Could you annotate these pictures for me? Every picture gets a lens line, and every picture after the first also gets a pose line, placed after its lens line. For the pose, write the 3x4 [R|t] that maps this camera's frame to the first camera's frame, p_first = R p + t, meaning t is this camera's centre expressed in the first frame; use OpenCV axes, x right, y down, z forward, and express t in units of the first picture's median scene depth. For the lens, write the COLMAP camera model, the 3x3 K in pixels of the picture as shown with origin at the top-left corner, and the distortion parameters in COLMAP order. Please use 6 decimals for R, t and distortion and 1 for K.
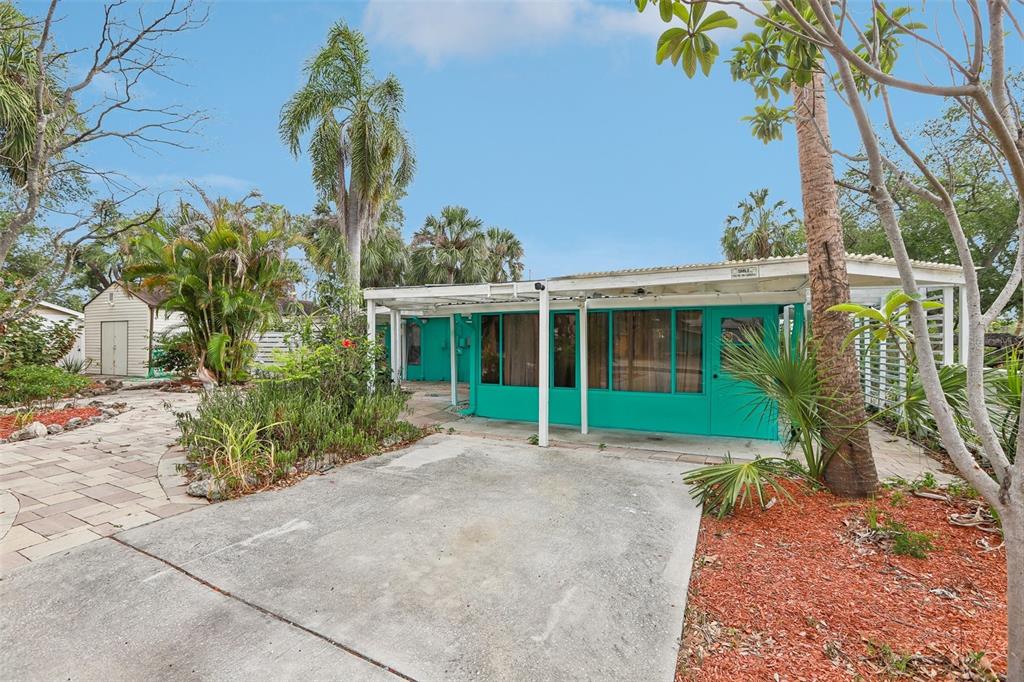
lens RADIAL K [[459.7, 0, 506.6], [0, 459.7, 346.6], [0, 0, 1]] dist [-0.040553, 0.010783]
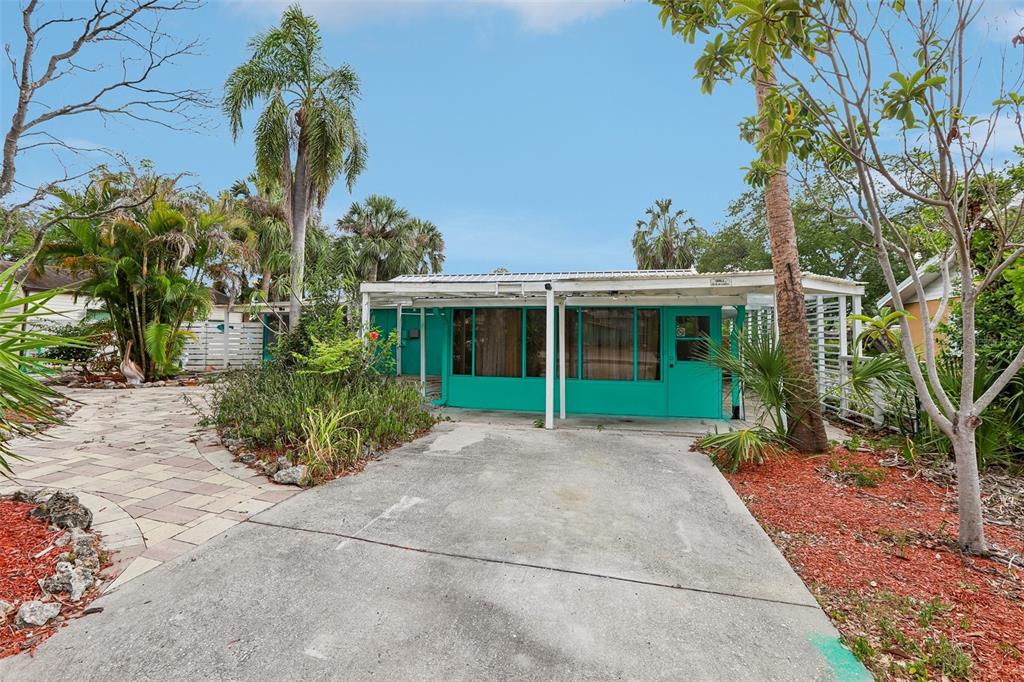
lens RADIAL K [[473.4, 0, 498.7], [0, 473.4, 319.7], [0, 0, 1]] dist [-0.034682, 0.001491]
pose [[0.976459, 0.014118, 0.215241, -0.280785], [-0.005534, 0.999167, -0.040428, -0.002153], [-0.215632, 0.038285, 0.975724, -0.105663]]
